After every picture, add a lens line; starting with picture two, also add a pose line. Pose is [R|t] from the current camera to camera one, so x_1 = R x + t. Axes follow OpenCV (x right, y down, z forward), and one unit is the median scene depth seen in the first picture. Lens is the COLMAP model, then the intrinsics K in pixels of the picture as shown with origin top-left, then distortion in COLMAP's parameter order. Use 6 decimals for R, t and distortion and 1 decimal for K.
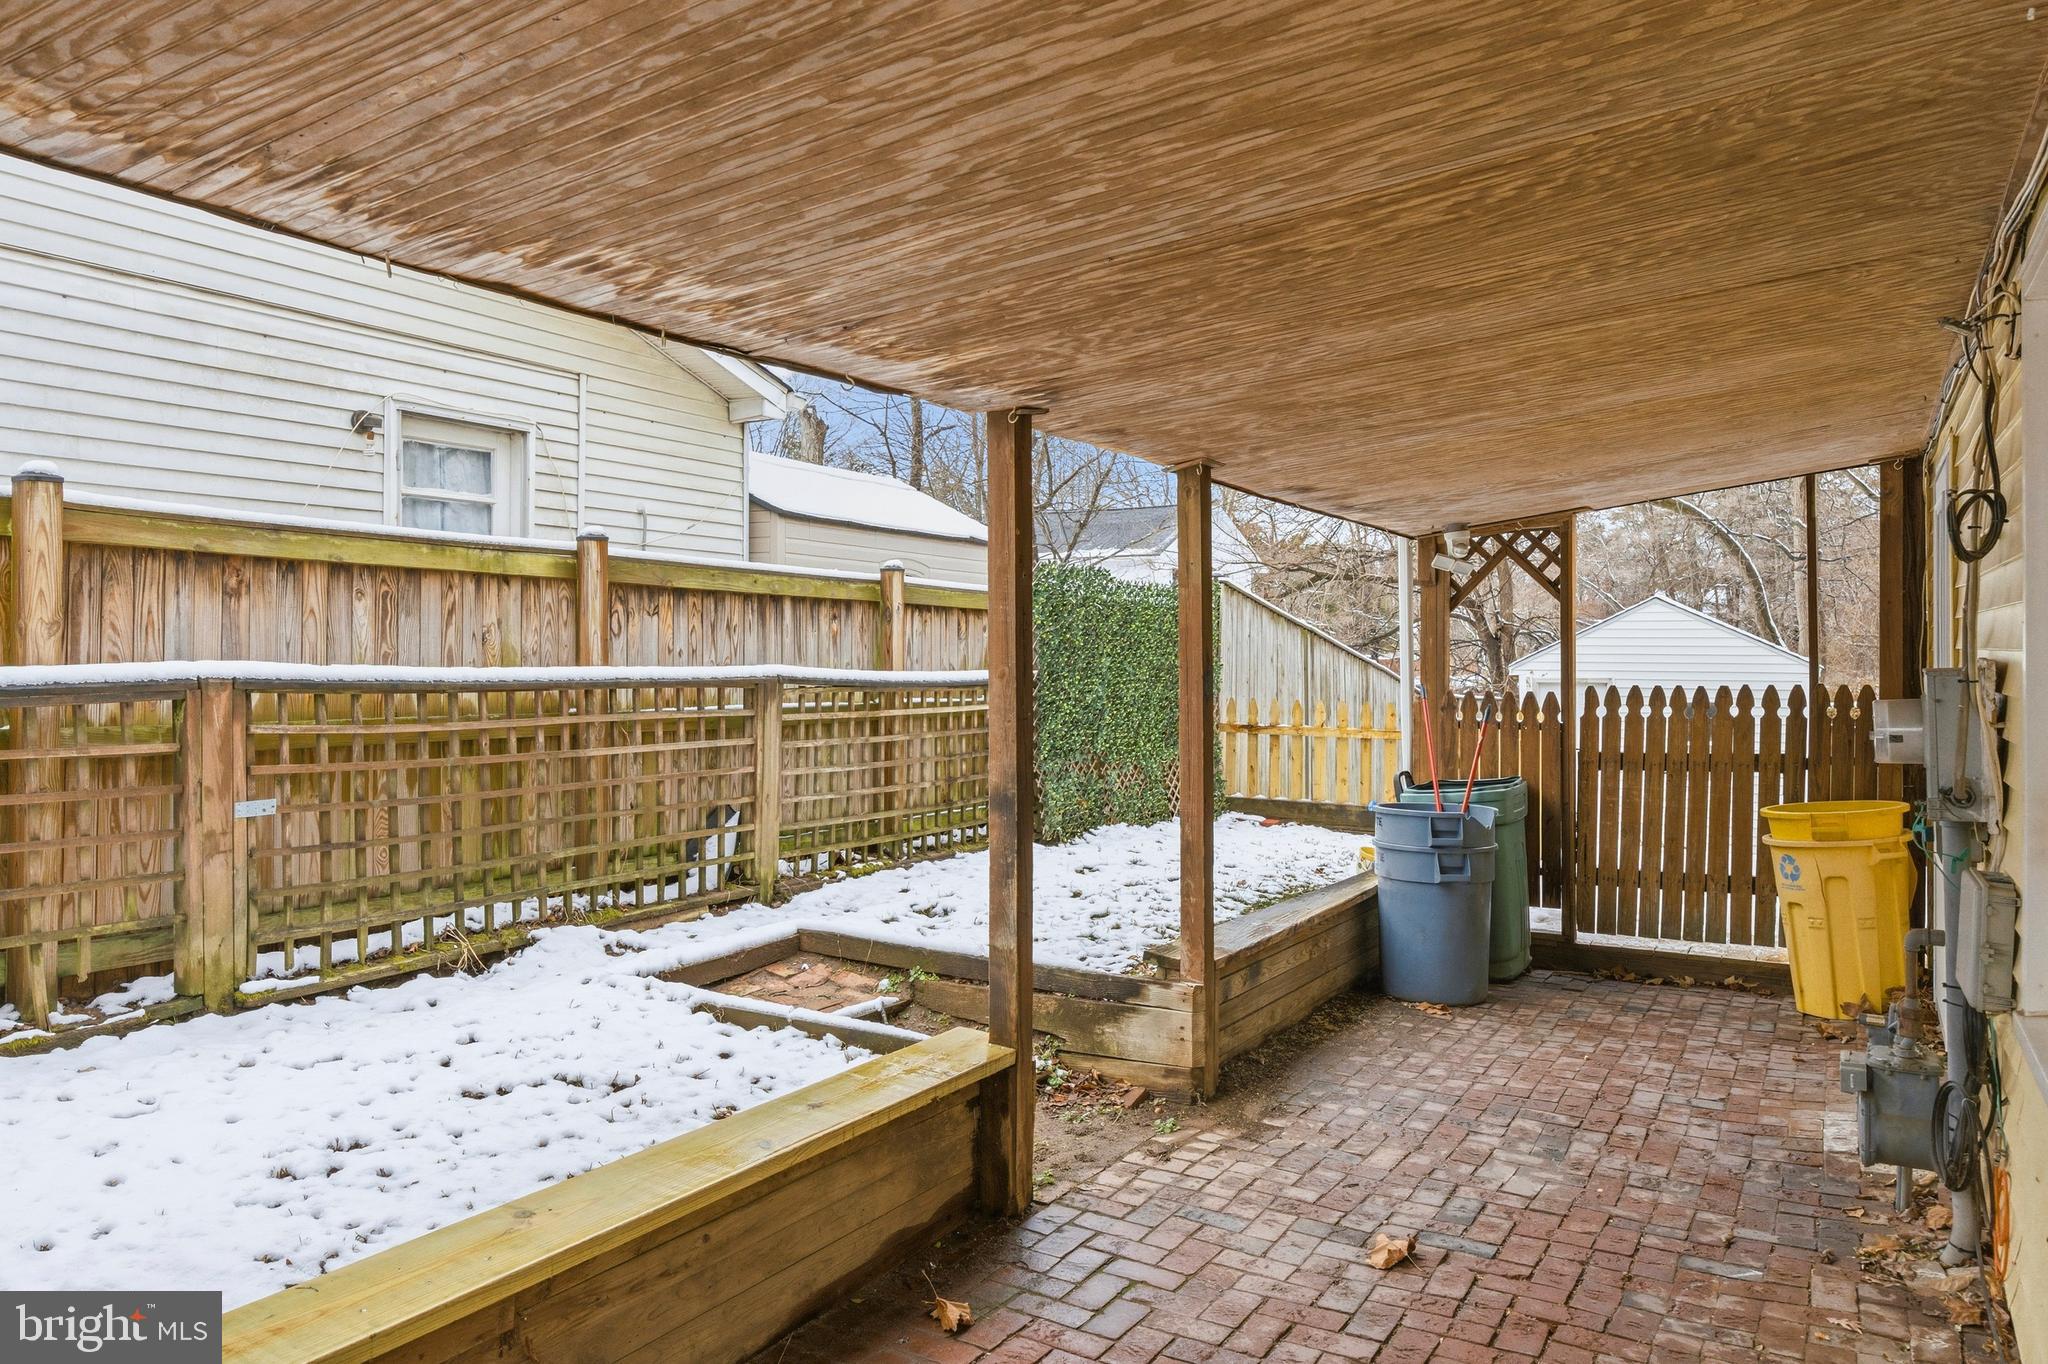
lens RADIAL K [[1409.8, 0, 1024.0], [0, 1409.8, 682.0], [0, 0, 1]] dist [-0.040688, 0.000863]
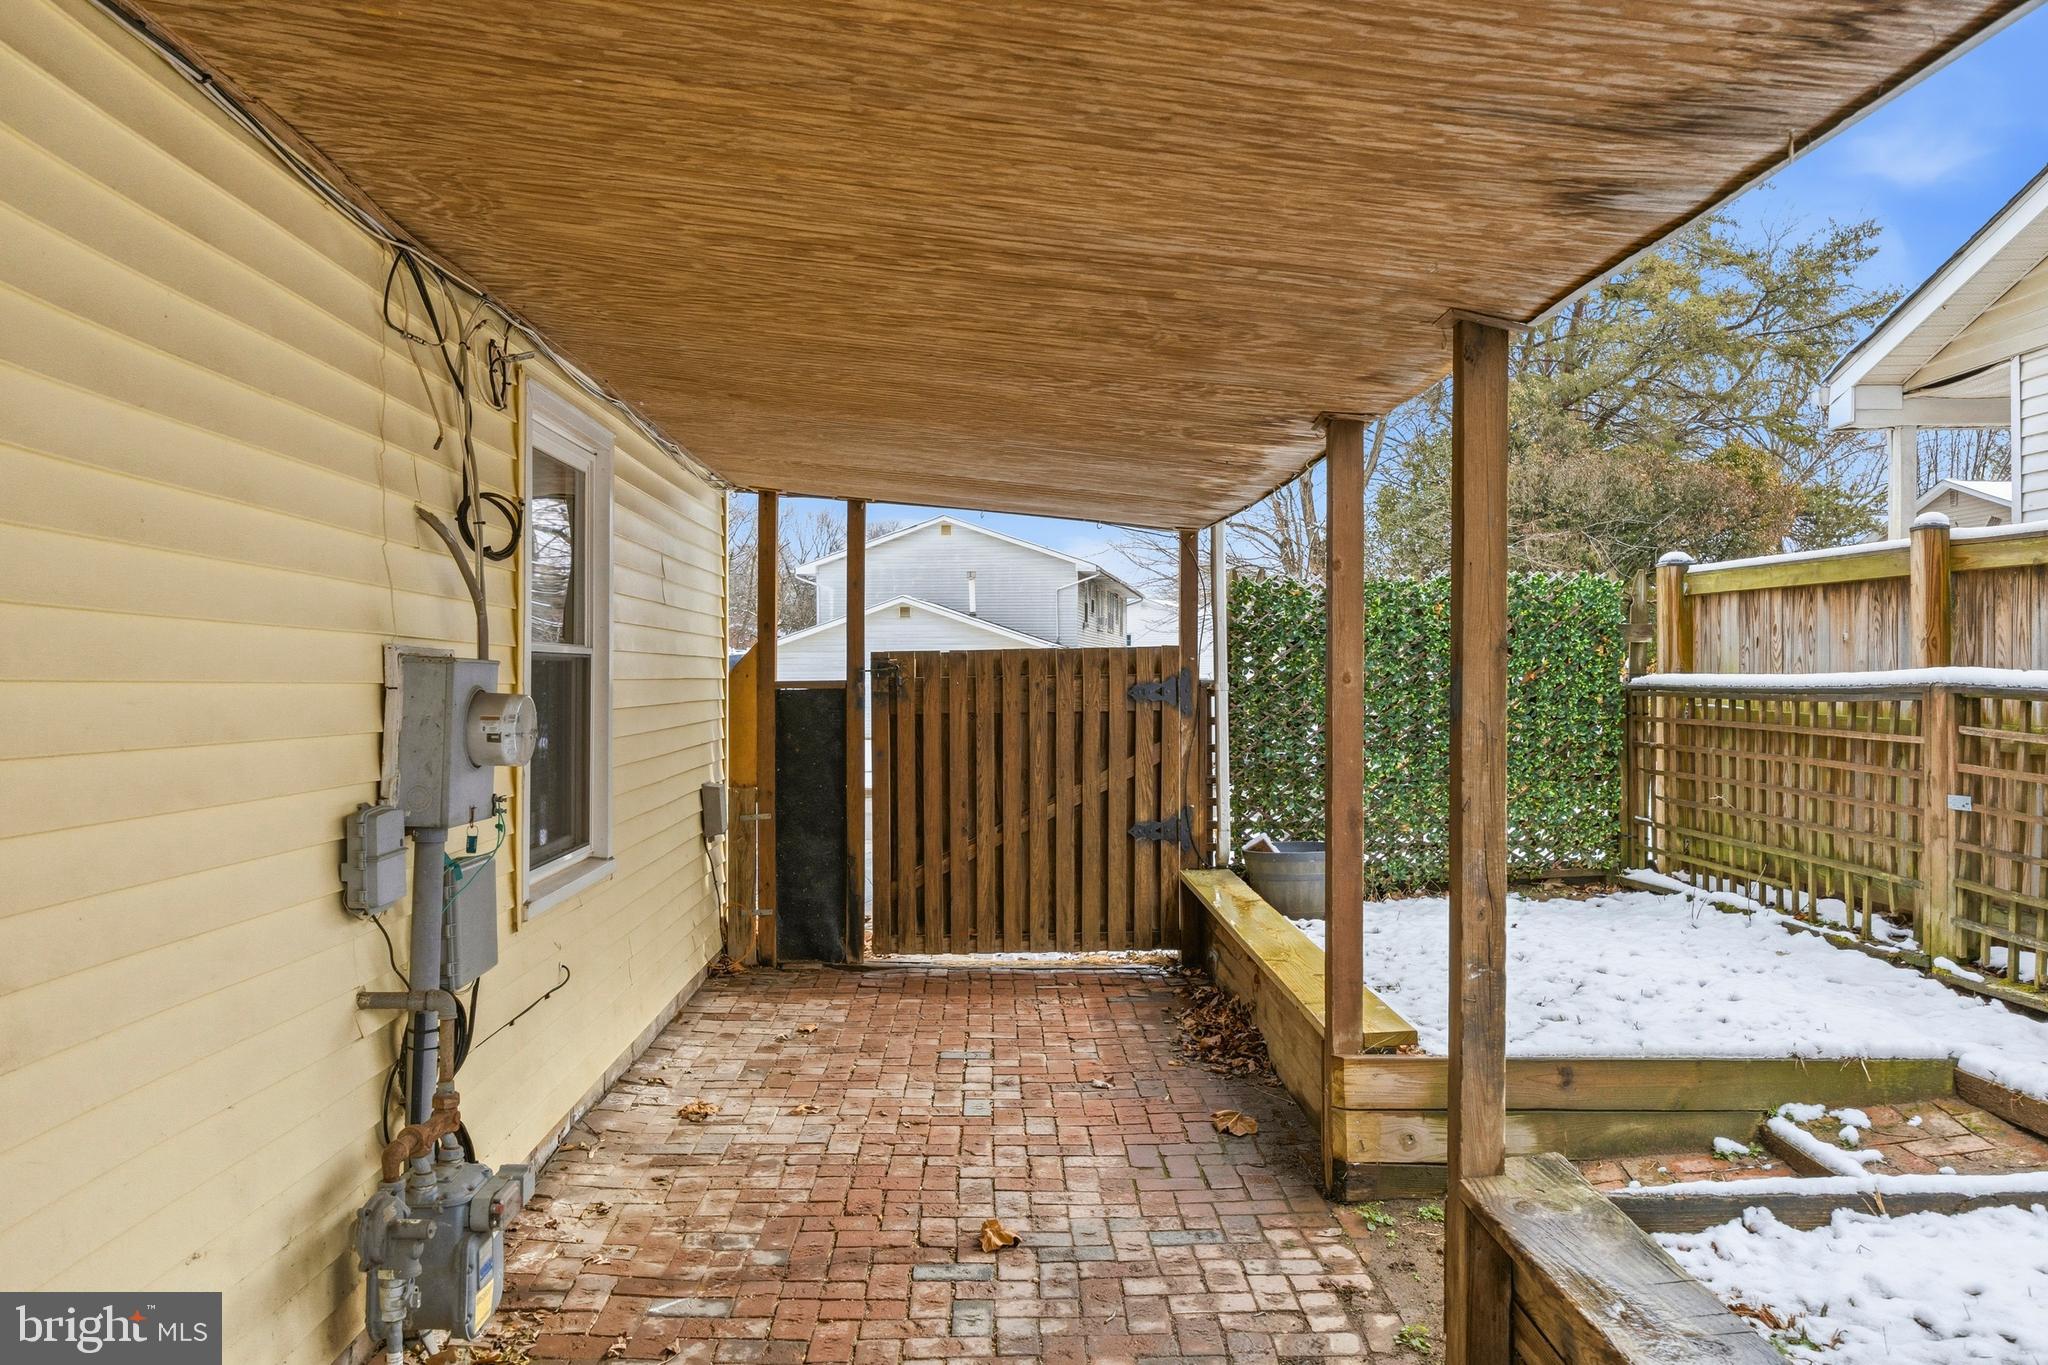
lens RADIAL K [[1485.3, 0, 1024.0], [0, 1485.3, 682.5], [0, 0, 1]] dist [0.040047, -0.000018]
pose [[-0.847024, 0.000154, -0.531555, 0.730712], [-0.009423, 0.999838, 0.015304, -0.015335], [0.531471, 0.017972, -0.846886, 1.693071]]
